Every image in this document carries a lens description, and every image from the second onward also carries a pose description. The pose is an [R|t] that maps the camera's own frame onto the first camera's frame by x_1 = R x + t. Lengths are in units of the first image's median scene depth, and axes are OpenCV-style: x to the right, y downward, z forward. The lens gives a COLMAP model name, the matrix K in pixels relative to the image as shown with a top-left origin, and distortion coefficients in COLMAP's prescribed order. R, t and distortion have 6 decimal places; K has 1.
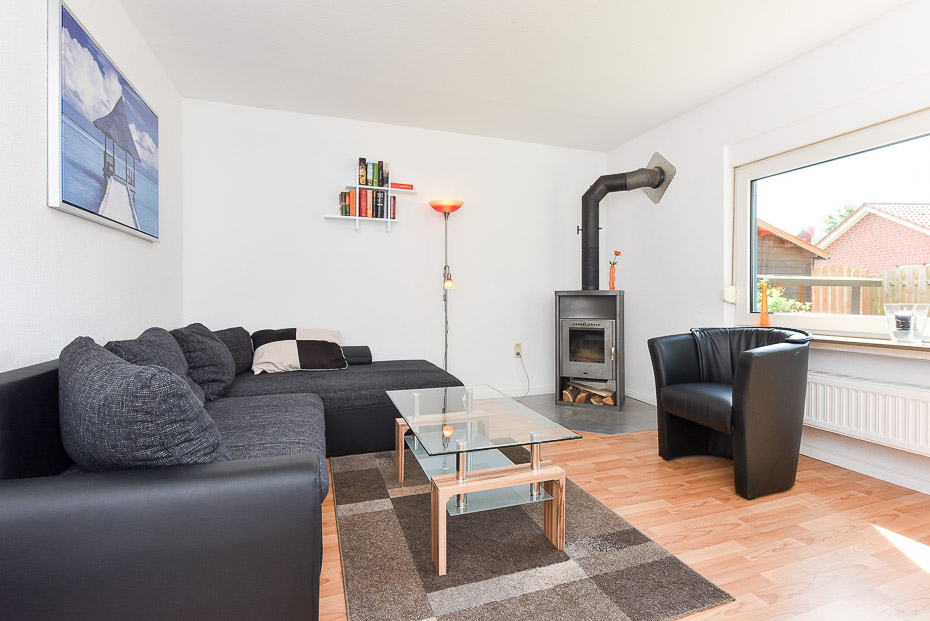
lens RADIAL K [[441.3, 0, 467.8], [0, 441.3, 296.2], [0, 0, 1]] dist [-0.000205, 0.000157]
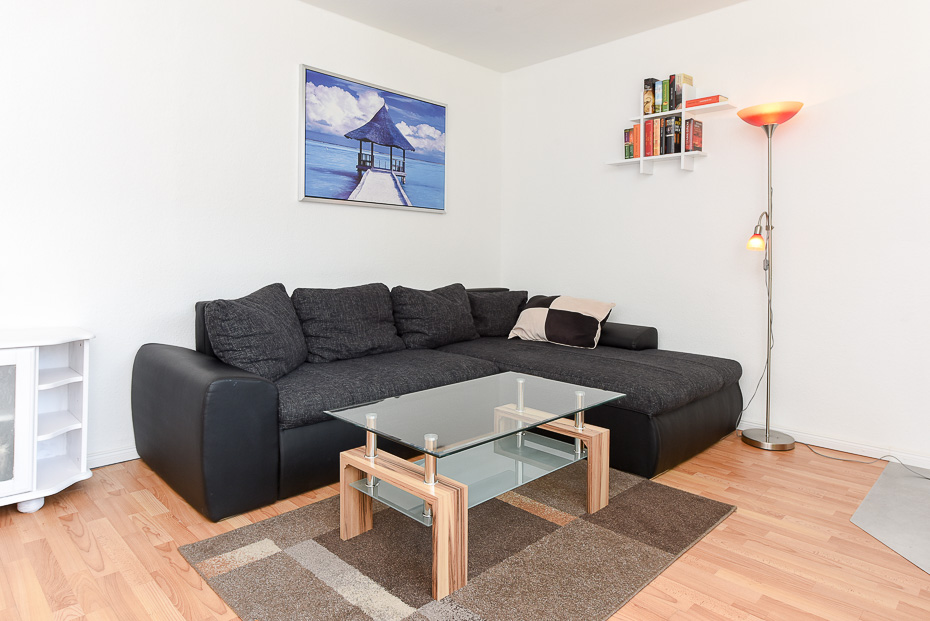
lens RADIAL K [[567.8, 0, 463.8], [0, 567.8, 266.7], [0, 0, 1]] dist [0.003567, -0.000066]
pose [[0.427267, 0.015236, -0.903997, 0.504290], [-0.010278, 0.999875, 0.011995, 0.001124], [0.904067, 0.004166, 0.427370, 0.293266]]
